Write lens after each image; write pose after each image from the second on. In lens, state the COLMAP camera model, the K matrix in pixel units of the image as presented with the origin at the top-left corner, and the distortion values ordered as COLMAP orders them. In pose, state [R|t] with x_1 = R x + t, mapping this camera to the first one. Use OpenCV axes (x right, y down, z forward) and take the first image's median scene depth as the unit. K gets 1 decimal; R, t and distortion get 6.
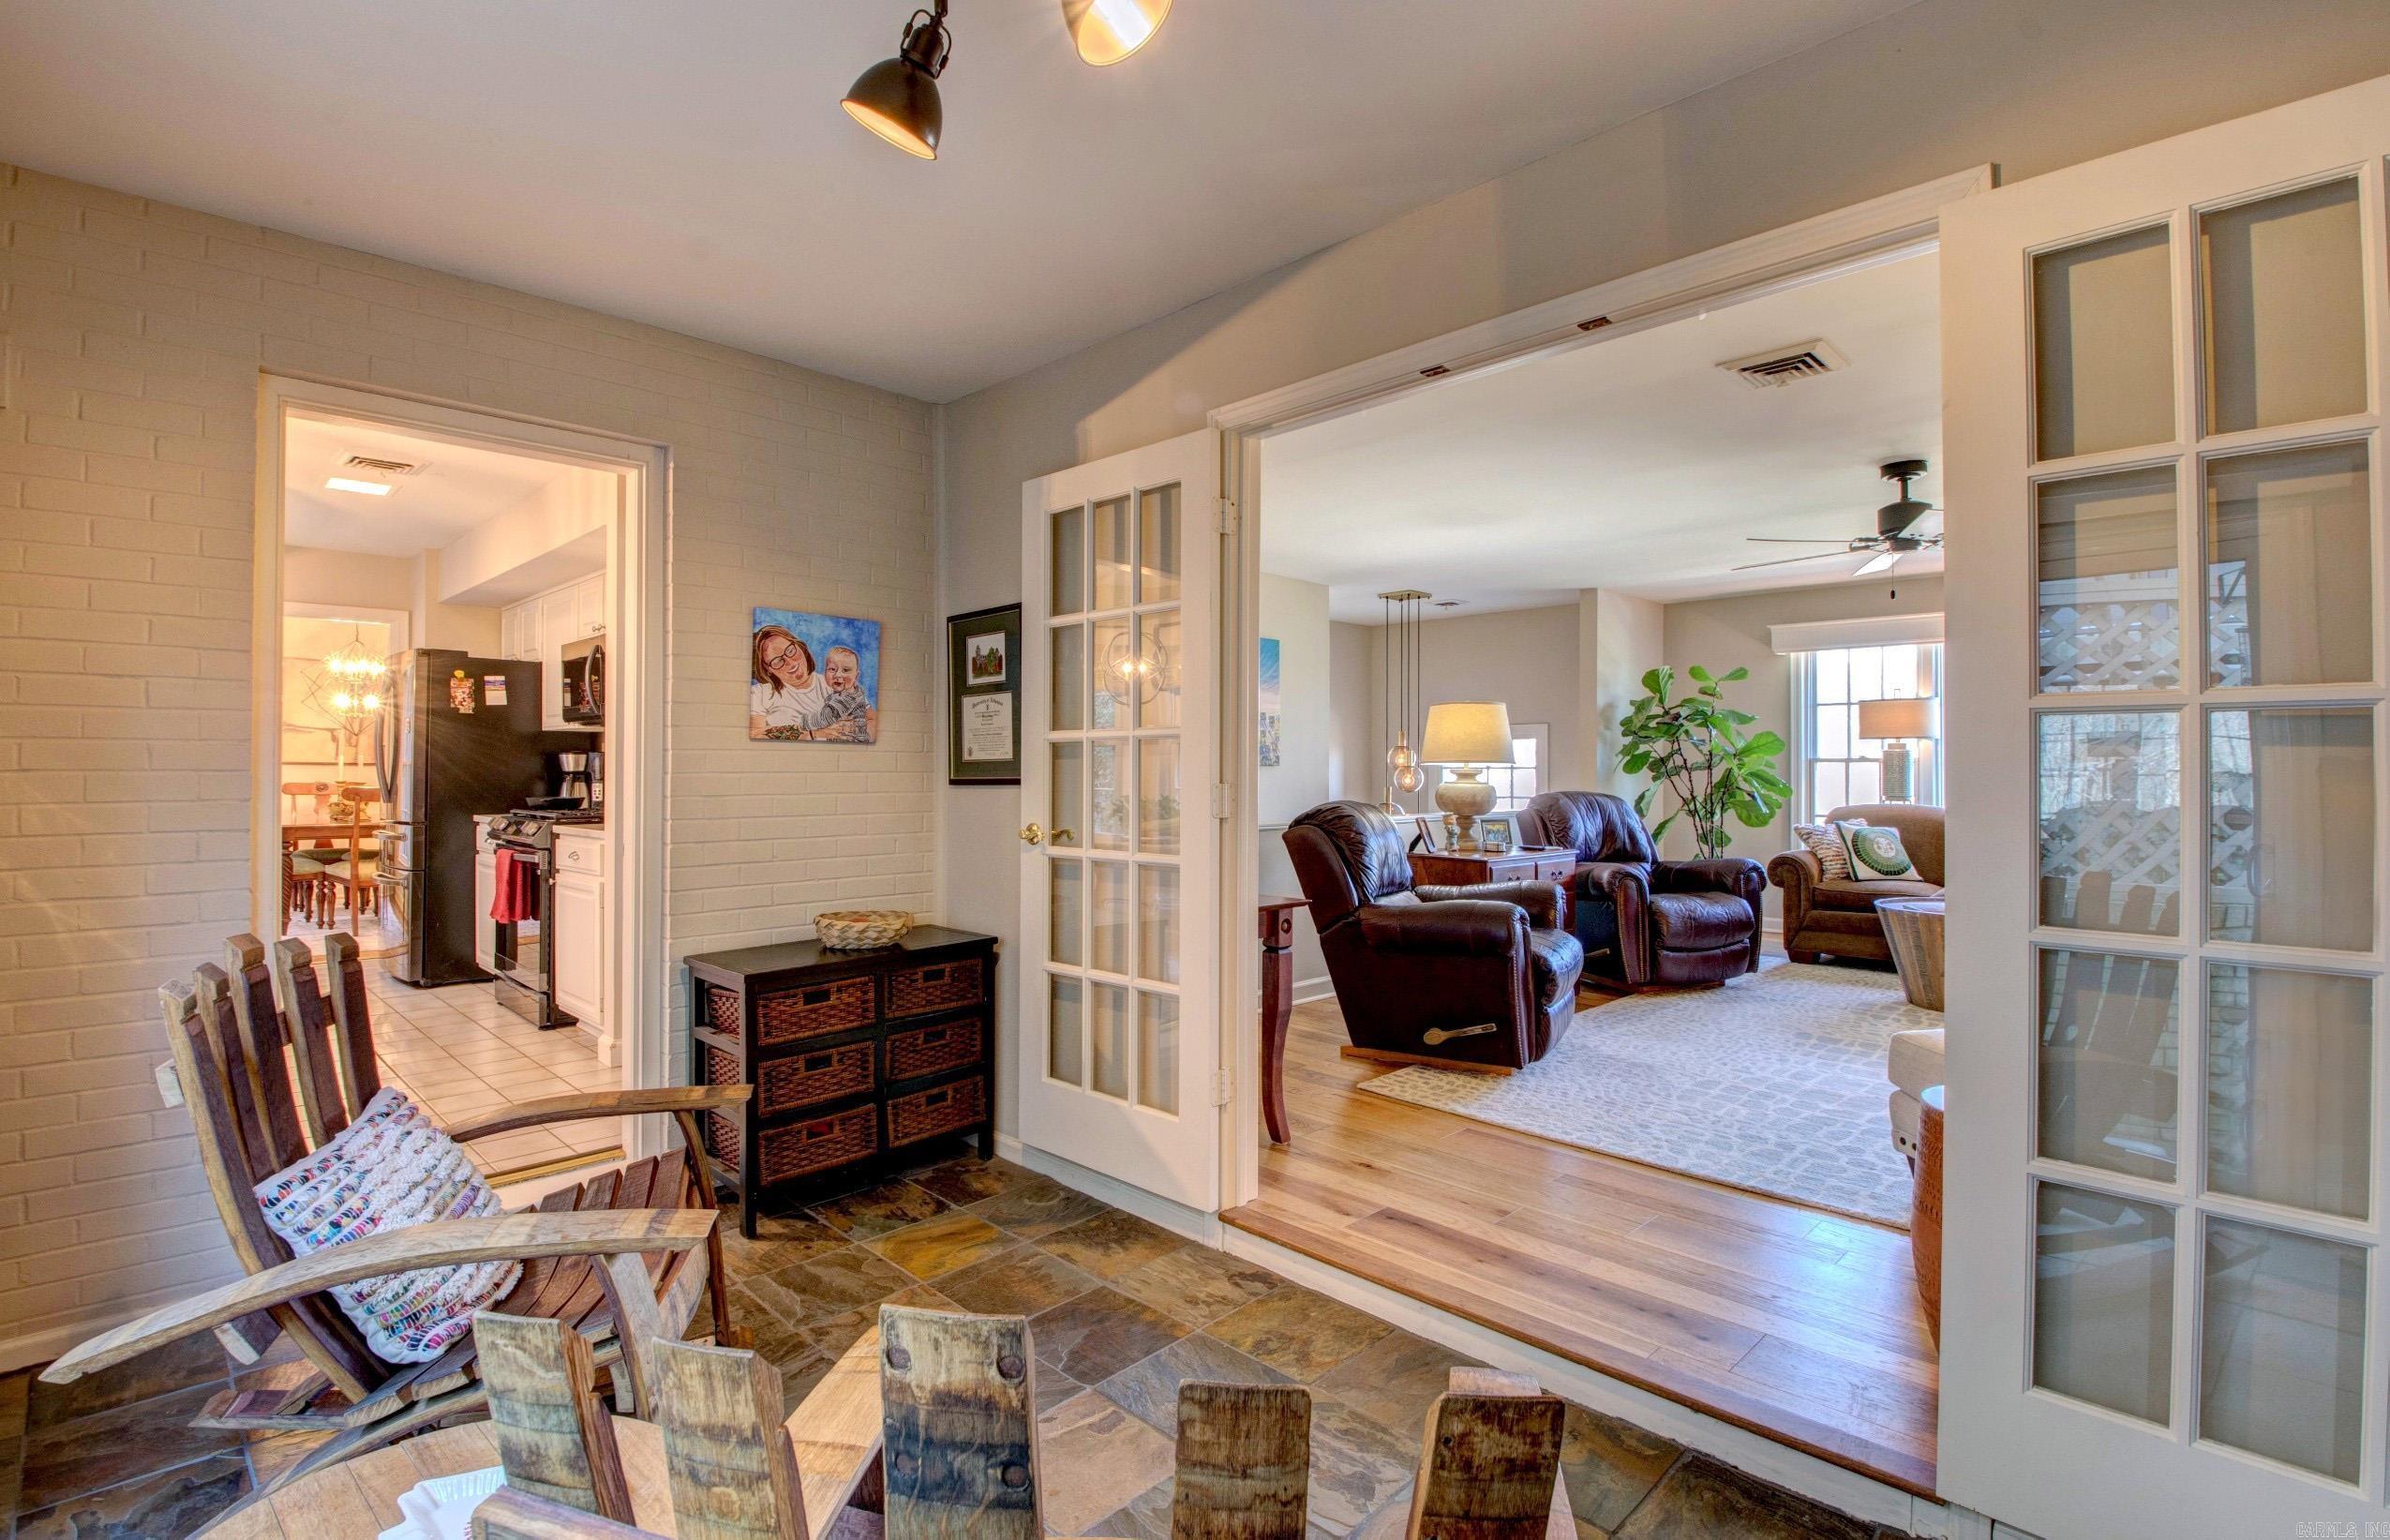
lens RADIAL K [[1118.9, 0, 1176.2], [0, 1118.9, 759.0], [0, 0, 1]] dist [0.004226, -0.019933]
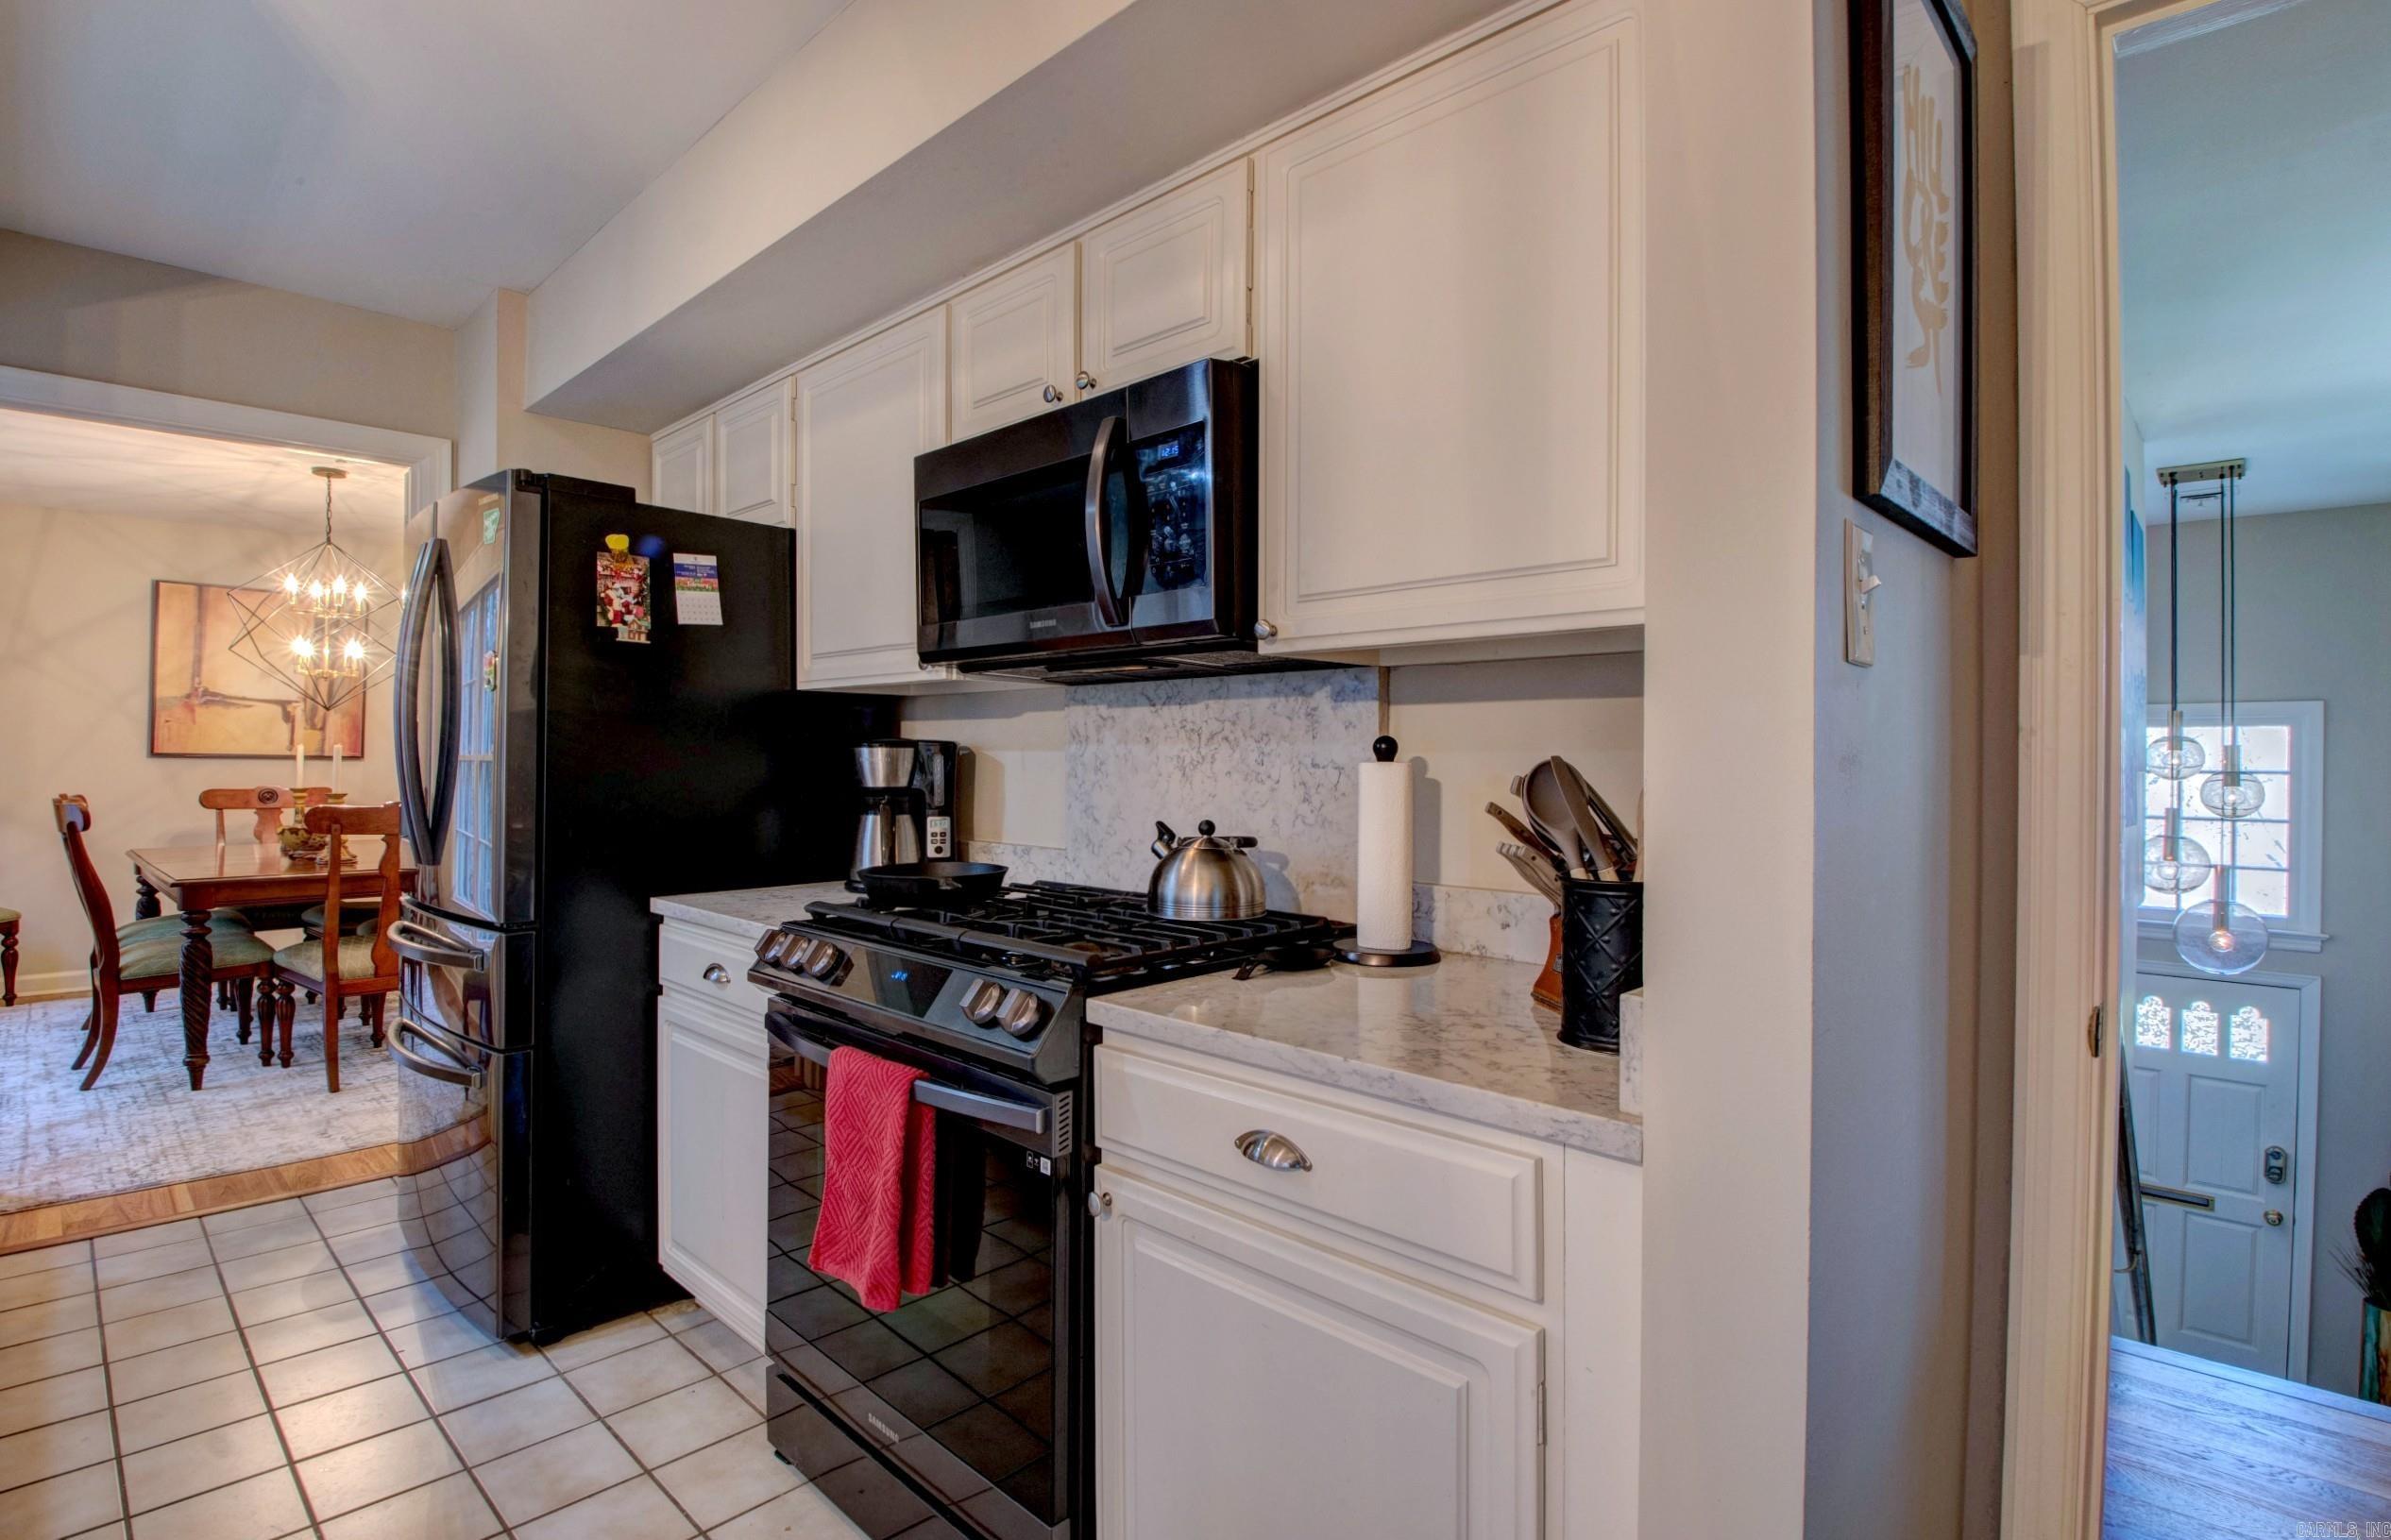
lens RADIAL K [[1128.0, 0, 1183.6], [0, 1128.0, 760.4], [0, 0, 1]] dist [0.009060, -0.020730]
pose [[0.999629, 0.003411, 0.027027, -0.417333], [-0.003721, 0.999928, 0.011409, -0.004171], [-0.026986, -0.011505, 0.999570, 0.548595]]
